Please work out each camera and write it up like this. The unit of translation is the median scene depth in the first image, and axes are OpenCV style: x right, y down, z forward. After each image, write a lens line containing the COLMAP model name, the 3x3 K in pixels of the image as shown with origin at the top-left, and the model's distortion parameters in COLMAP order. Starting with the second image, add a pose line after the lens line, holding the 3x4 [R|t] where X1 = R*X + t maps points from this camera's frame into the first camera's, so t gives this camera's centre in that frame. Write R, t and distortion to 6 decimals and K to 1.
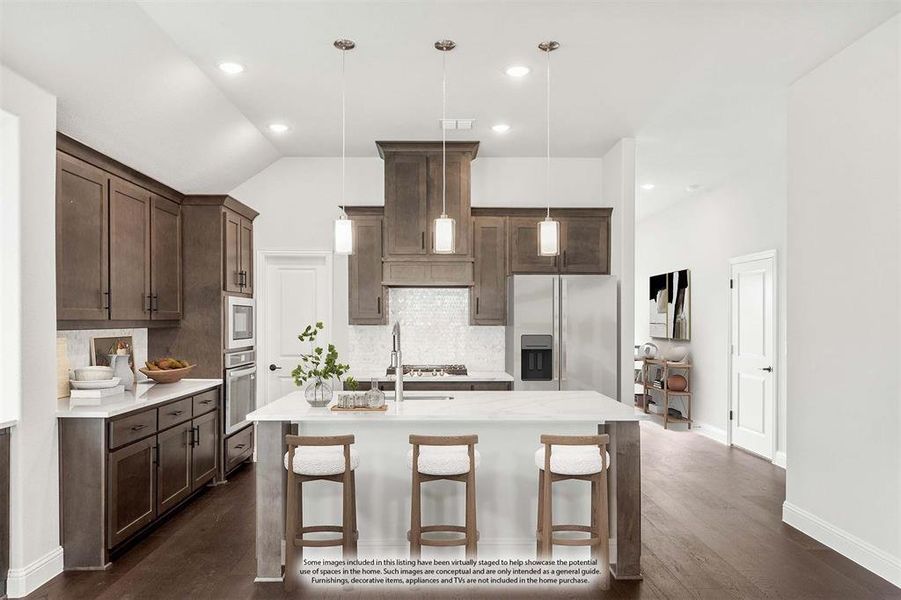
lens RADIAL K [[600.5, 0, 456.4], [0, 600.5, 318.2], [0, 0, 1]] dist [-0.004657, -0.001480]
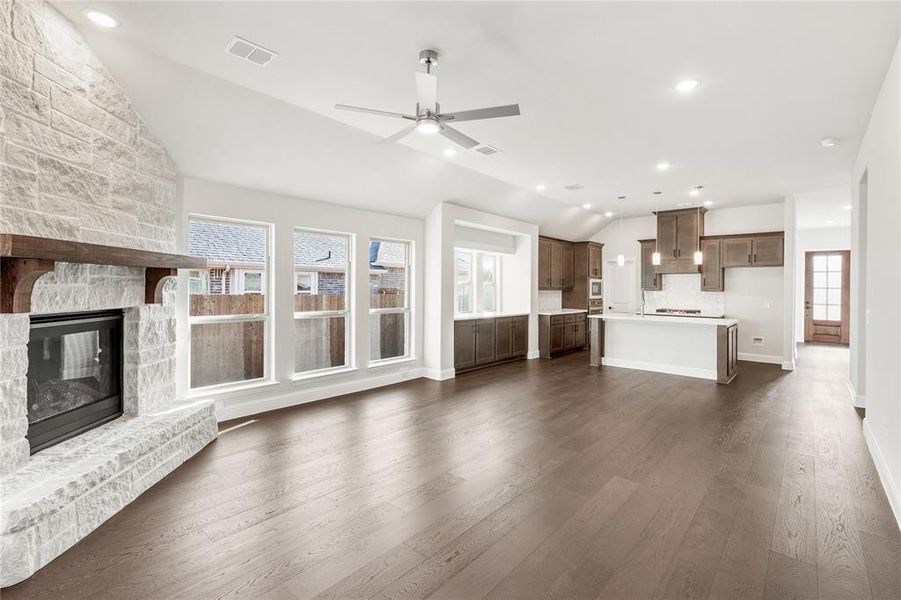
lens RADIAL K [[408.9, 0, 459.4], [0, 408.9, 286.0], [0, 0, 1]] dist [0.001567, 0.000072]
pose [[0.746498, 0.006499, -0.665356, 0.394666], [-0.007854, 0.999969, 0.000956, -0.002160], [0.665342, 0.004512, 0.746525, -0.738790]]
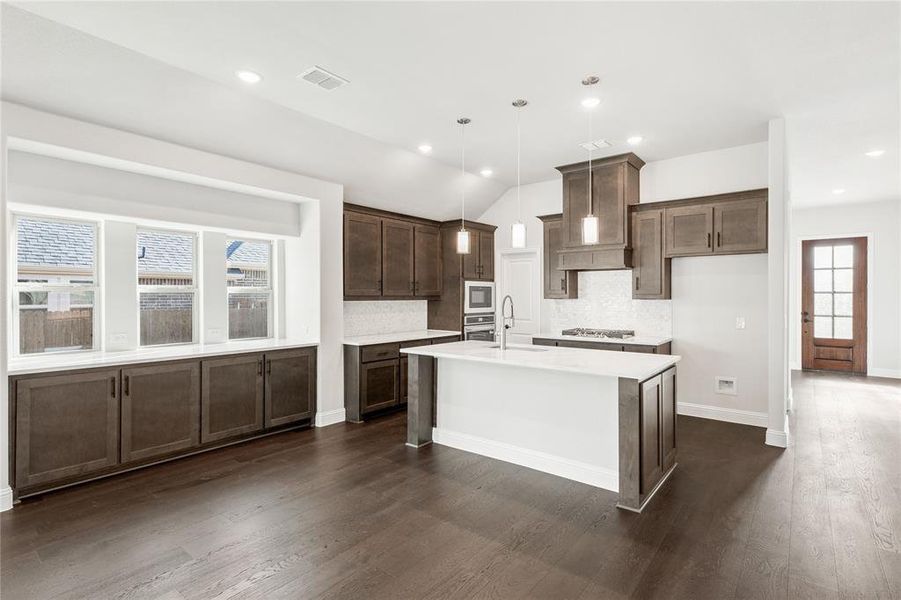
lens RADIAL K [[440.2, 0, 454.5], [0, 440.2, 296.3], [0, 0, 1]] dist [0.003793, -0.000218]
pose [[0.771678, -0.000295, -0.636013, 0.361918], [0.002877, 0.999991, 0.003027, 0.001253], [0.636007, -0.004166, 0.771672, 0.060439]]
